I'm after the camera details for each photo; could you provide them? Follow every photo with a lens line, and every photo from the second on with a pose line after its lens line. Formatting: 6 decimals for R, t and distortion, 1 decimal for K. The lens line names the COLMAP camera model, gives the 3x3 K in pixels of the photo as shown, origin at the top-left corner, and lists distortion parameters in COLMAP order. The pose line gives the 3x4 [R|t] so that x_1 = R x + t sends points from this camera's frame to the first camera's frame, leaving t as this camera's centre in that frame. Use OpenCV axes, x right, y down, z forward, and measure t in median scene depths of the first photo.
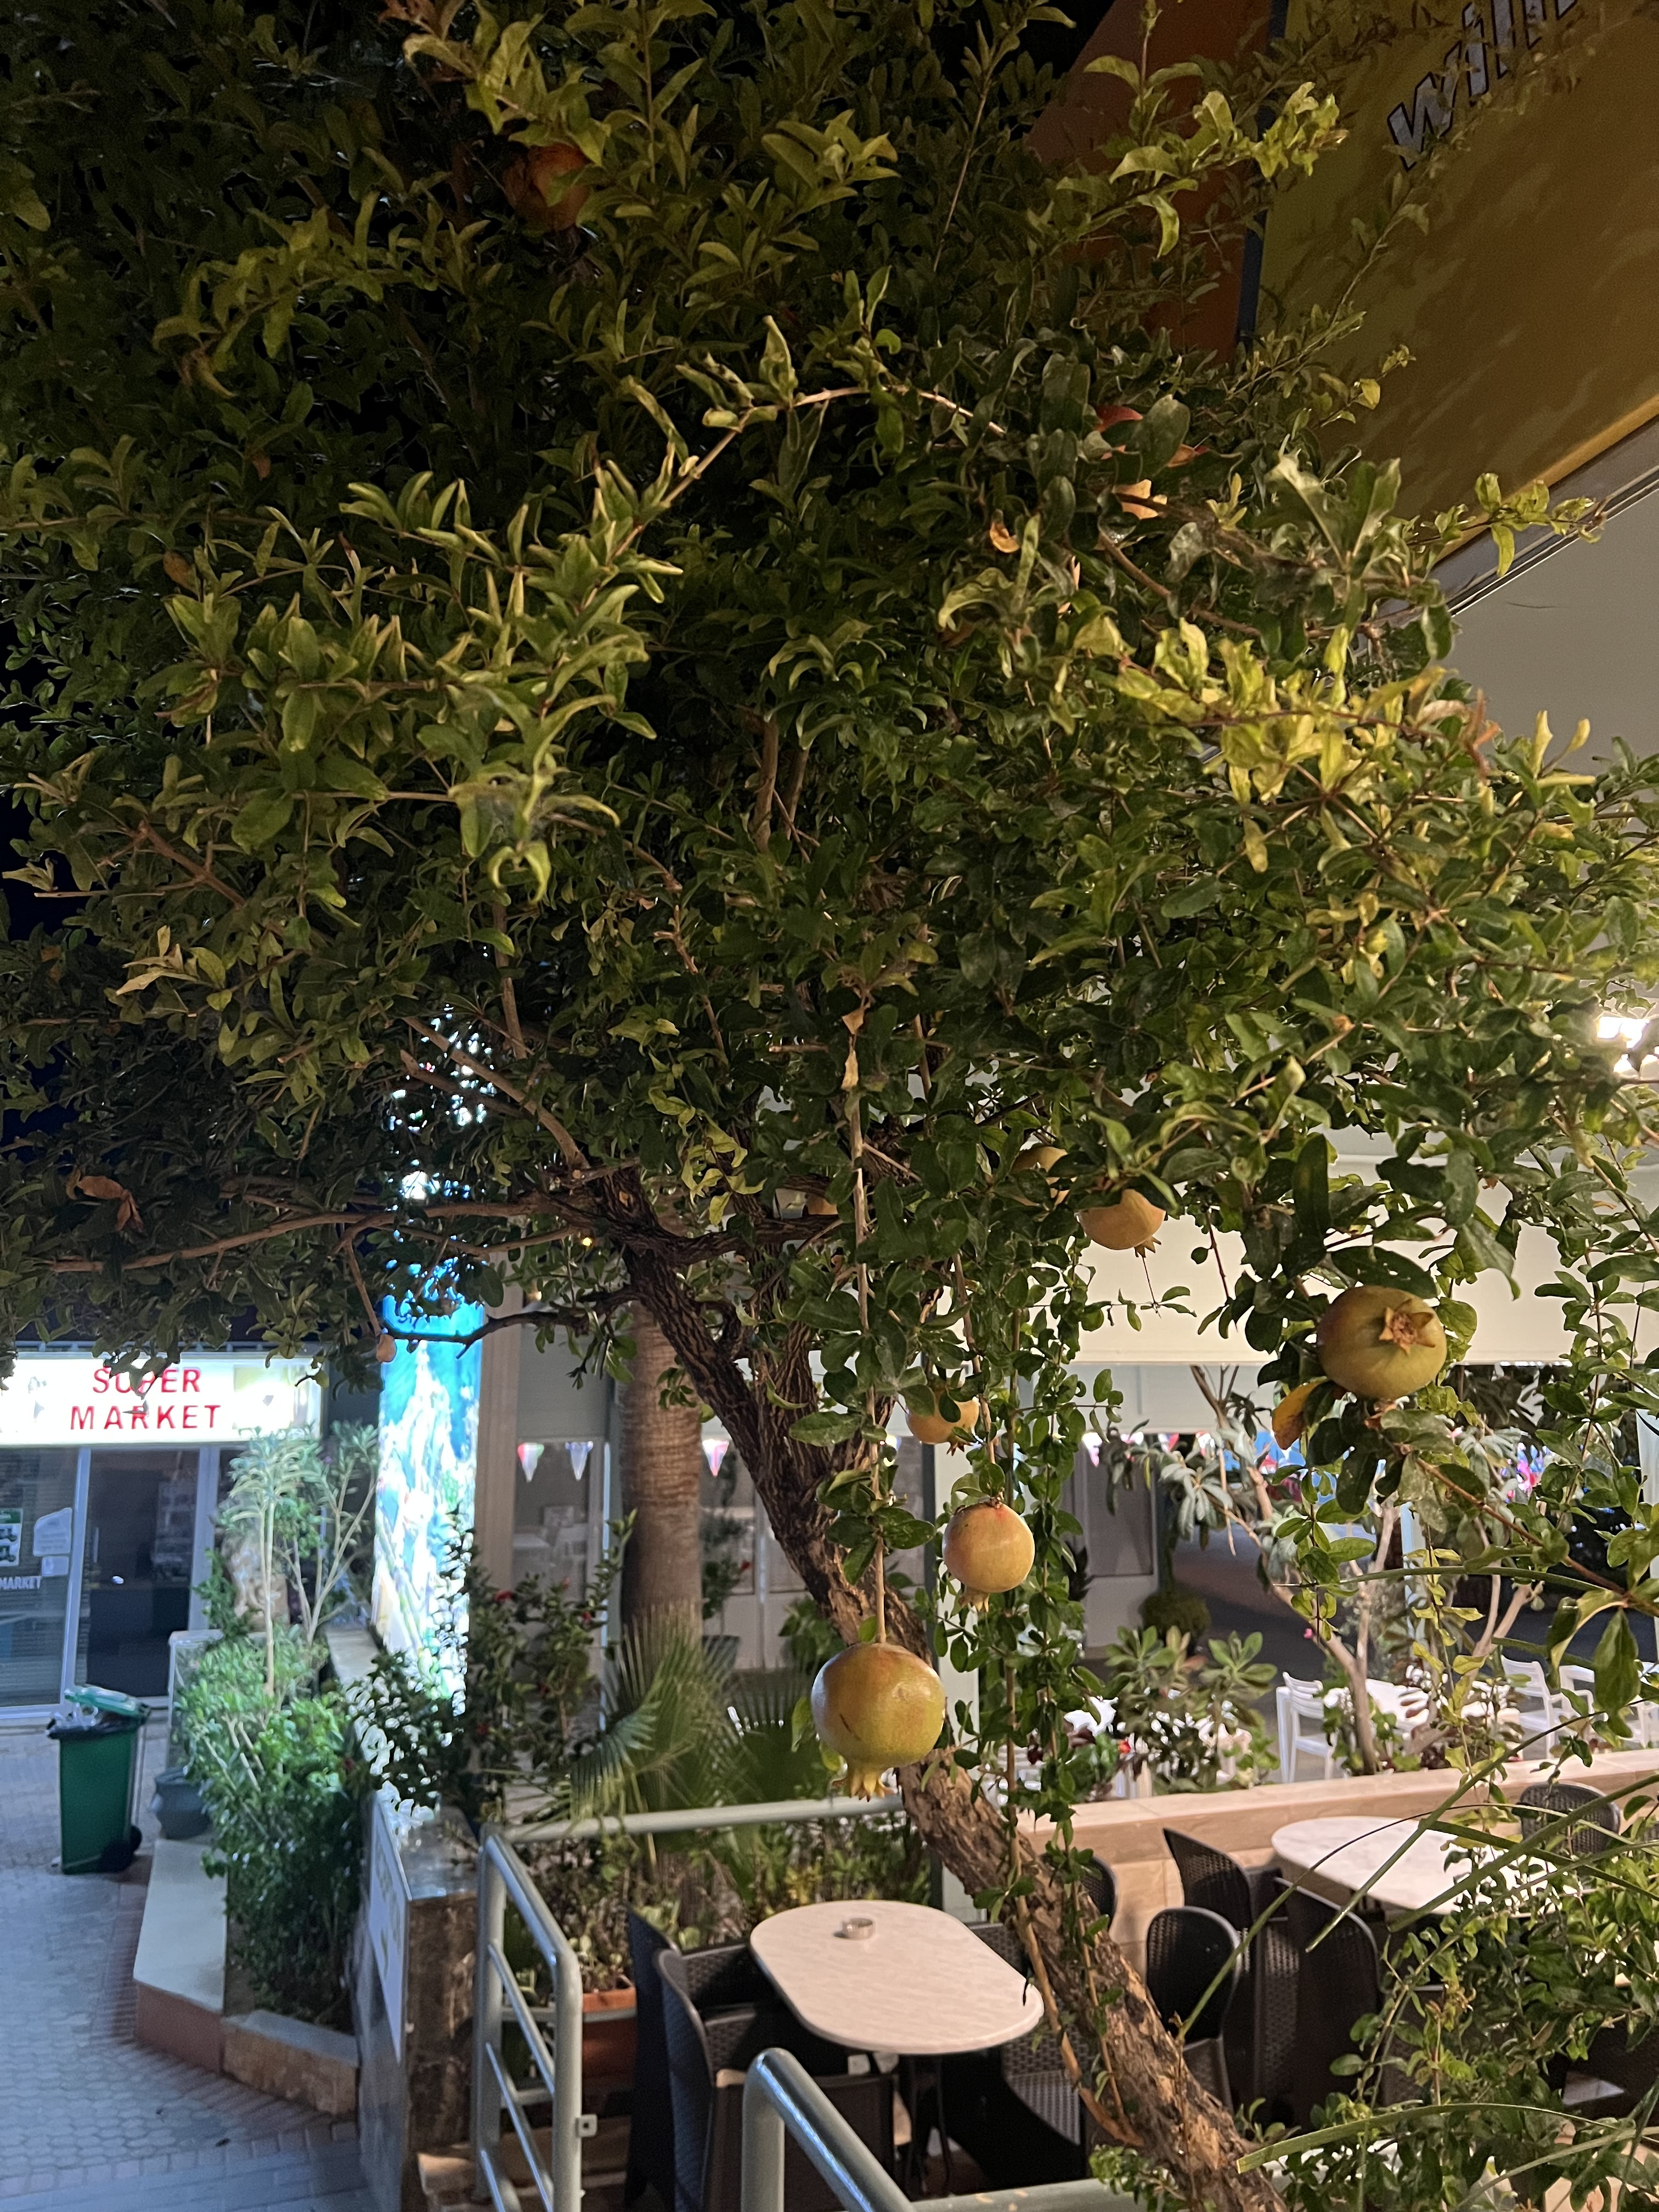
lens RADIAL K [[1782.3, 0, 829.5], [0, 1782.3, 1106.0], [0, 0, 1]] dist [0.030644, -0.084662]
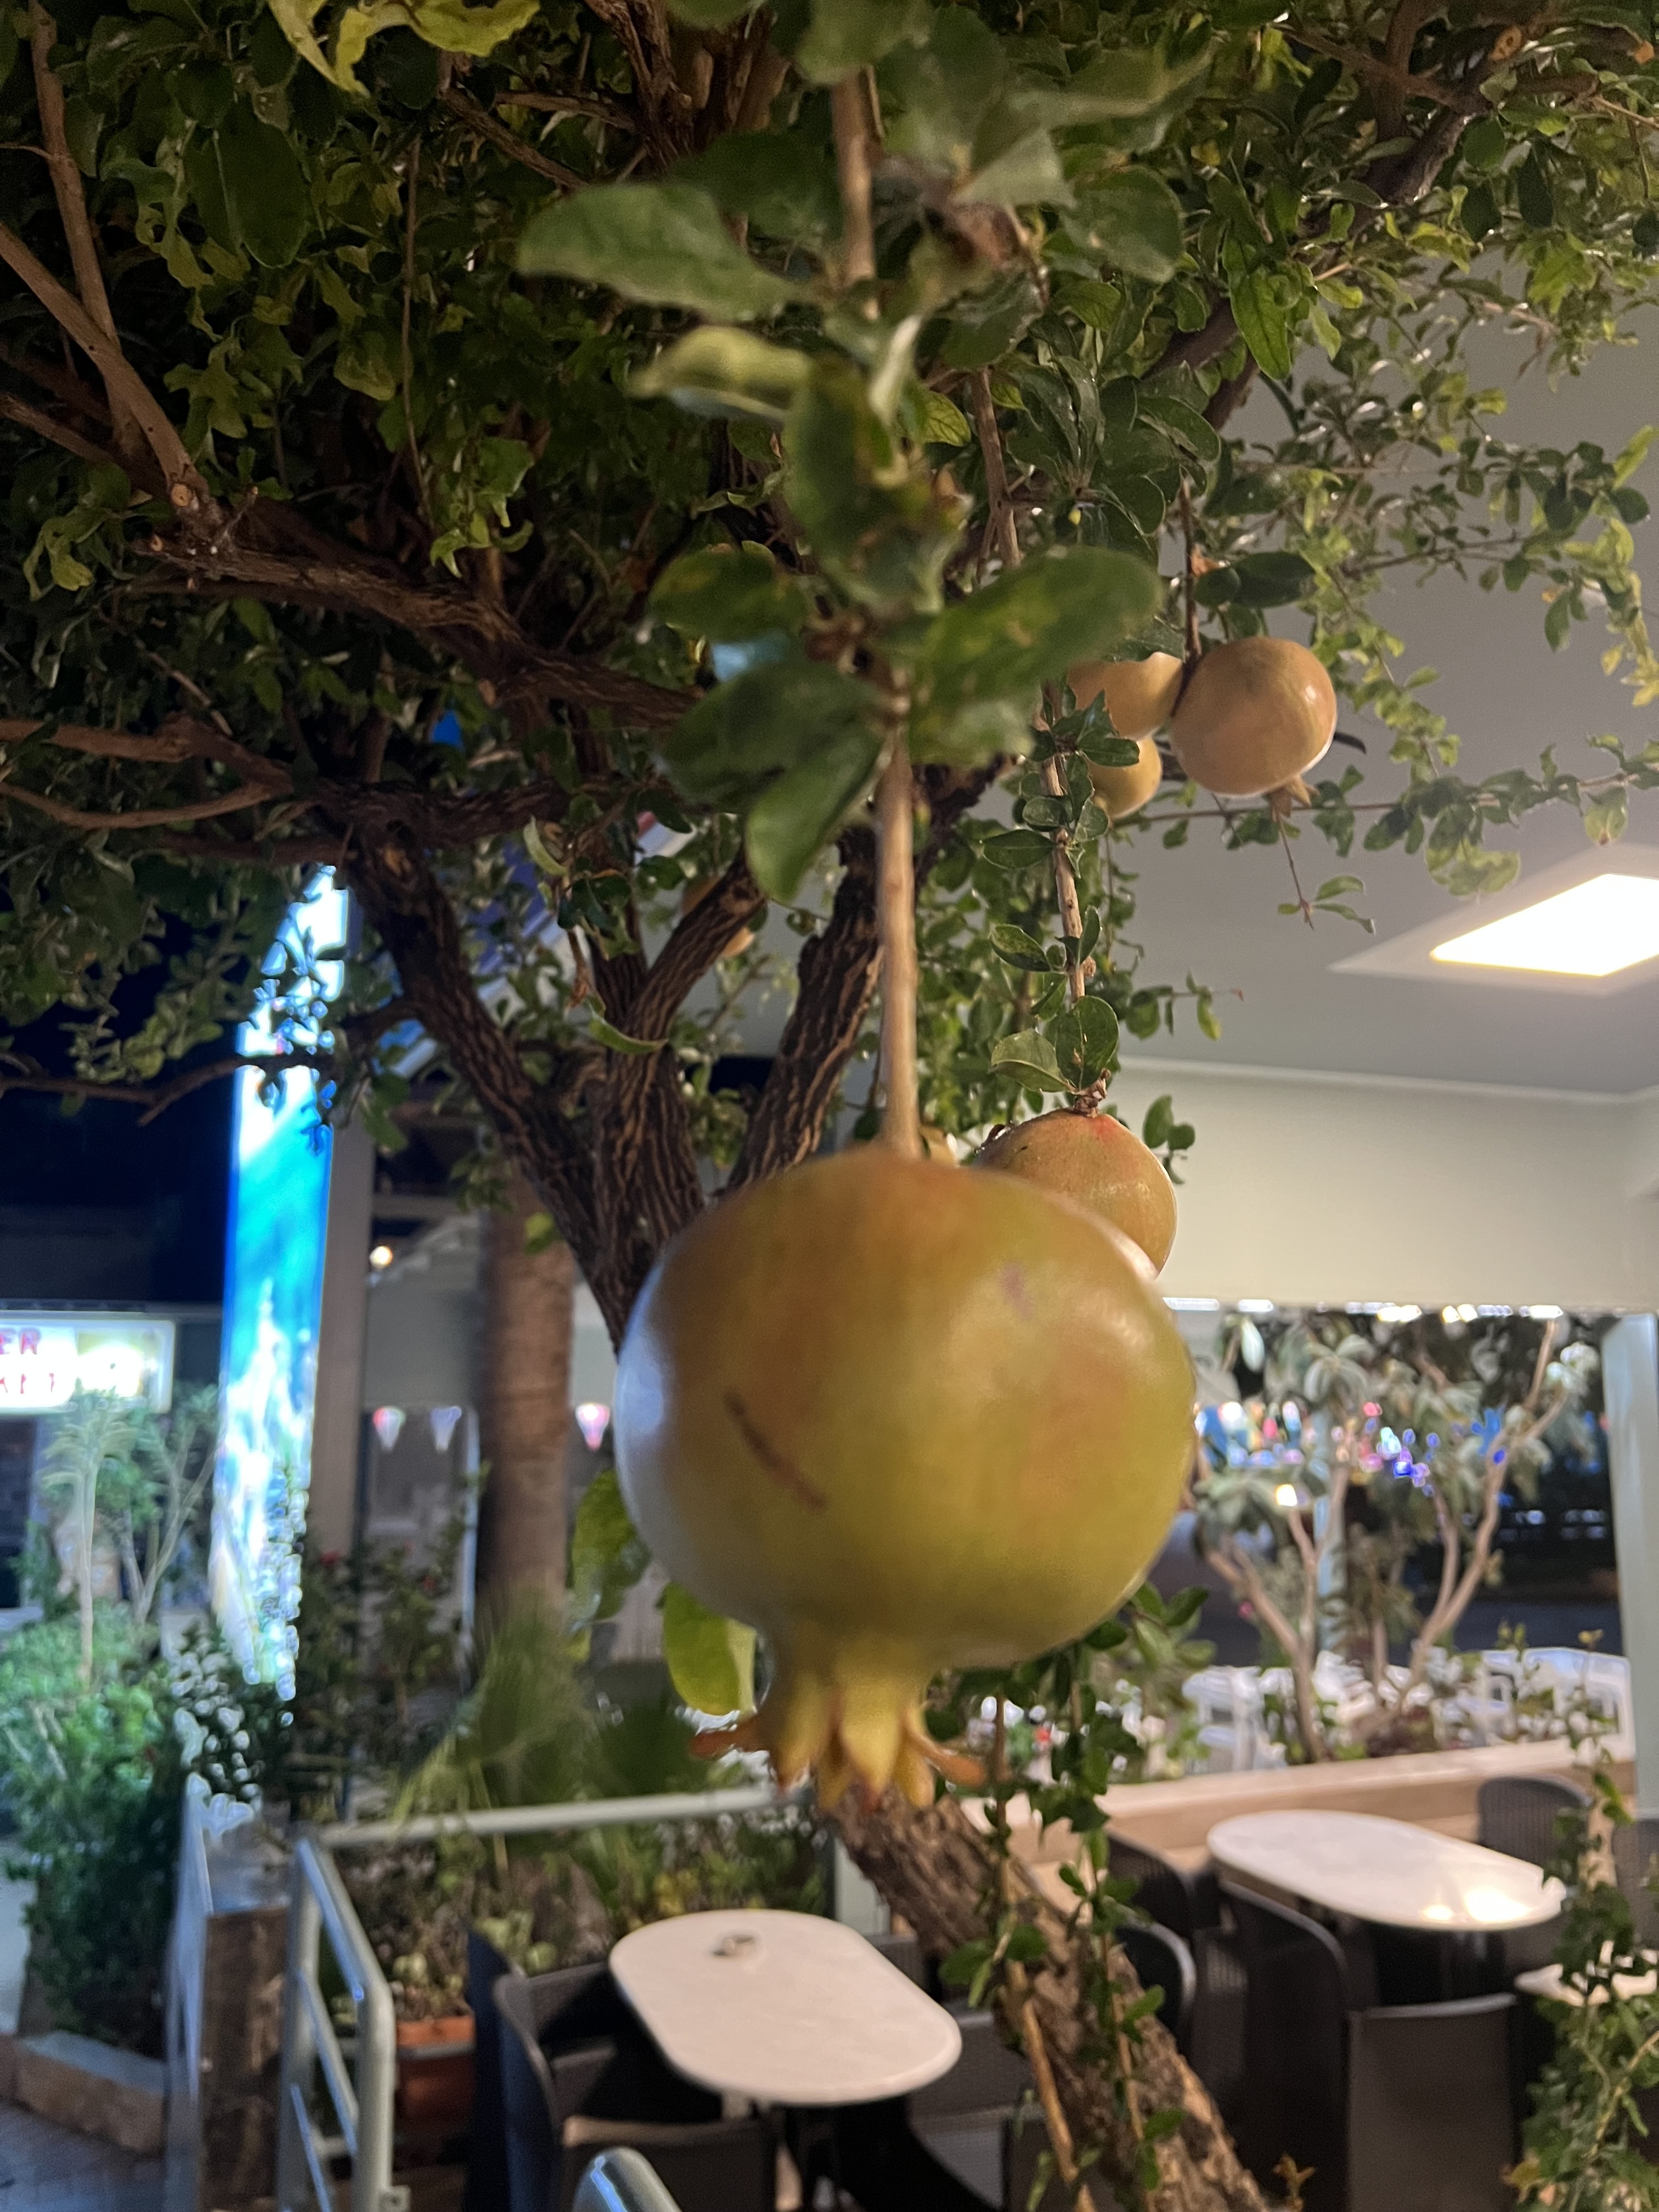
lens RADIAL K [[1782.3, 0, 829.5], [0, 1782.3, 1106.0], [0, 0, 1]] dist [0.030644, -0.084662]
pose [[0.998097, 0.019925, 0.058361, 0.001390], [-0.020084, 0.999796, 0.002138, 0.051674], [-0.058307, -0.003306, 0.998293, 0.133702]]
